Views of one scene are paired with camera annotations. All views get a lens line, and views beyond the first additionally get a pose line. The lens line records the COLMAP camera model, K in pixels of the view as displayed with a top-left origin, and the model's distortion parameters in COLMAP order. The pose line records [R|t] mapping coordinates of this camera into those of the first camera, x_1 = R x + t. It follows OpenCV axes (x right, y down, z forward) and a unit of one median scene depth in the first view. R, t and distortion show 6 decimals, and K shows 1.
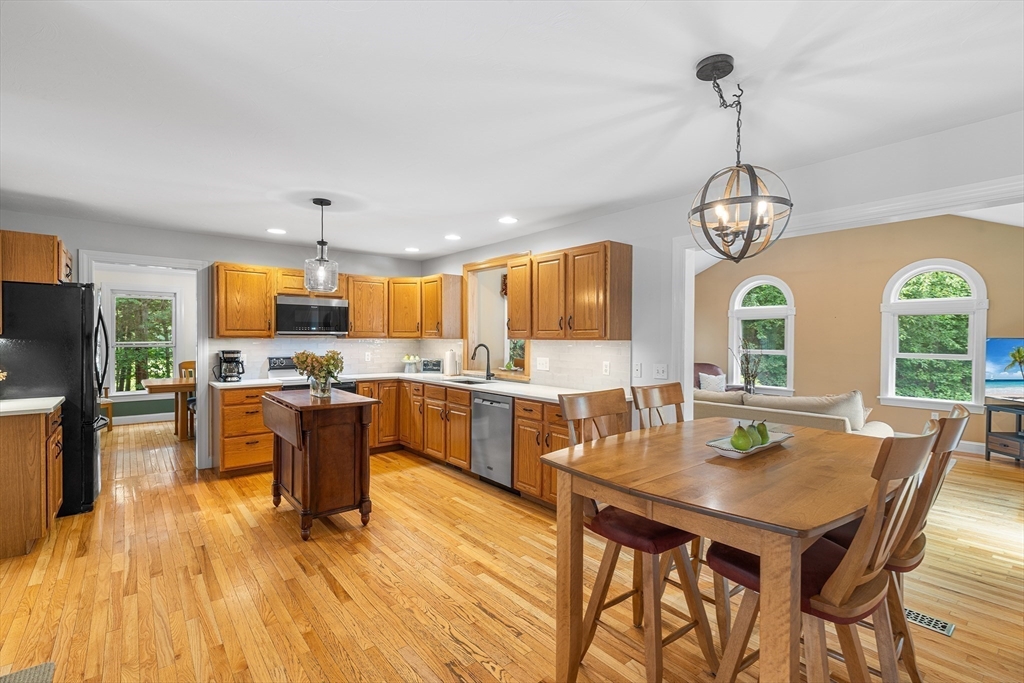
lens RADIAL K [[465.2, 0, 531.2], [0, 465.2, 341.5], [0, 0, 1]] dist [0.003740, -0.000319]
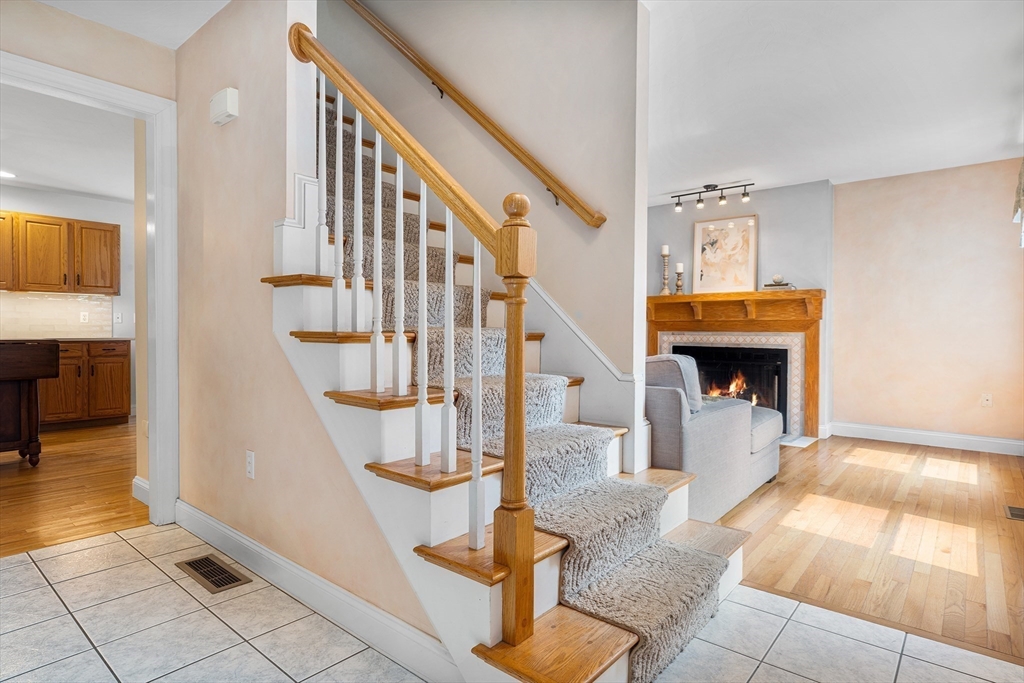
lens RADIAL K [[542.6, 0, 512.2], [0, 542.6, 337.6], [0, 0, 1]] dist [-0.003624, -0.000400]
pose [[-0.143028, -0.021200, 0.989492, -1.128592], [0.002107, 0.999762, 0.021724, 0.063203], [-0.989716, 0.005192, -0.142949, 0.038024]]
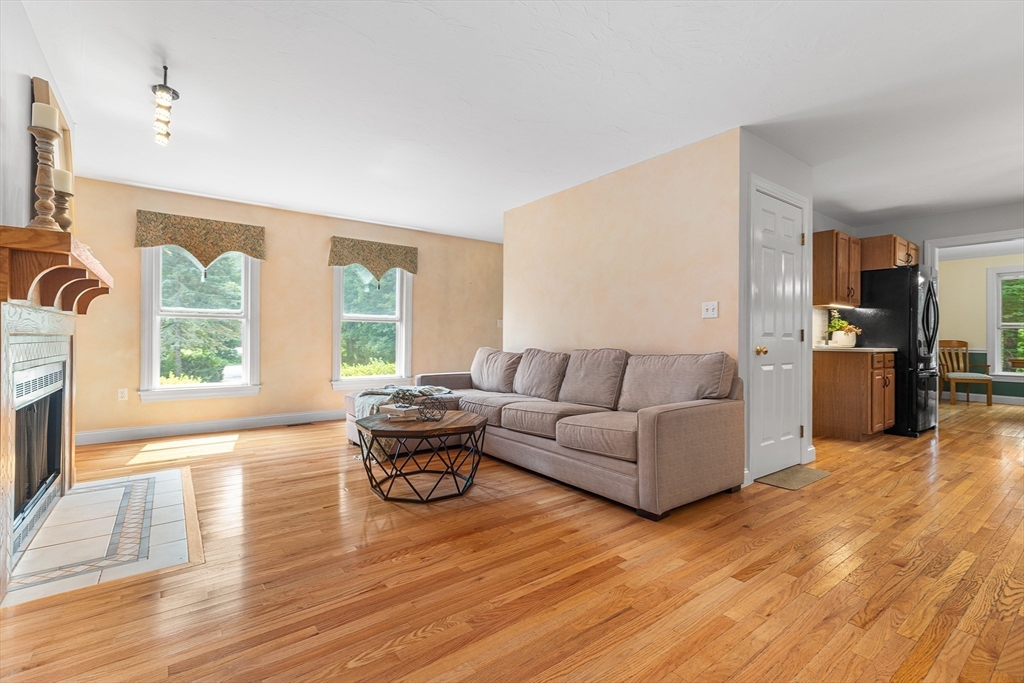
lens RADIAL K [[465.2, 0, 509.3], [0, 465.2, 341.3], [0, 0, 1]] dist [0.003740, -0.000319]
pose [[-0.064073, -0.004531, -0.997935, 0.302755], [-0.014648, 0.999886, -0.003599, 0.078827], [0.997838, 0.014387, -0.064132, -0.039426]]
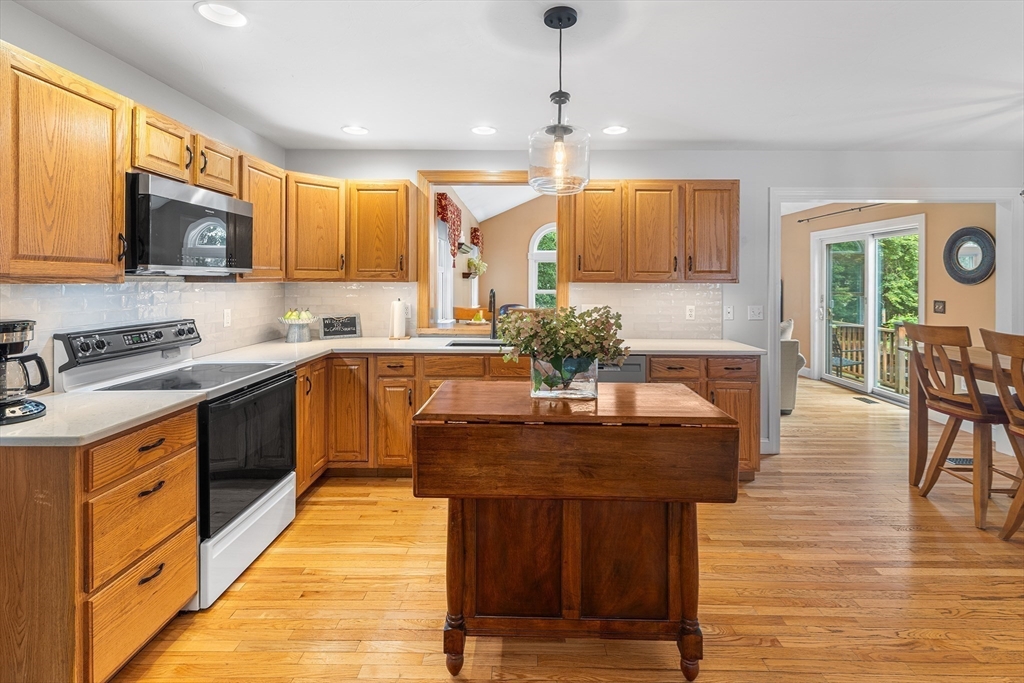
lens RADIAL K [[465.2, 0, 529.4], [0, 465.2, 280.3], [0, 0, 1]] dist [0.003740, -0.000319]
pose [[0.665953, -0.001599, 0.745992, -0.582038], [0.005814, 0.999978, -0.003048, -0.005707], [-0.745971, 0.006367, 0.665948, 0.468406]]
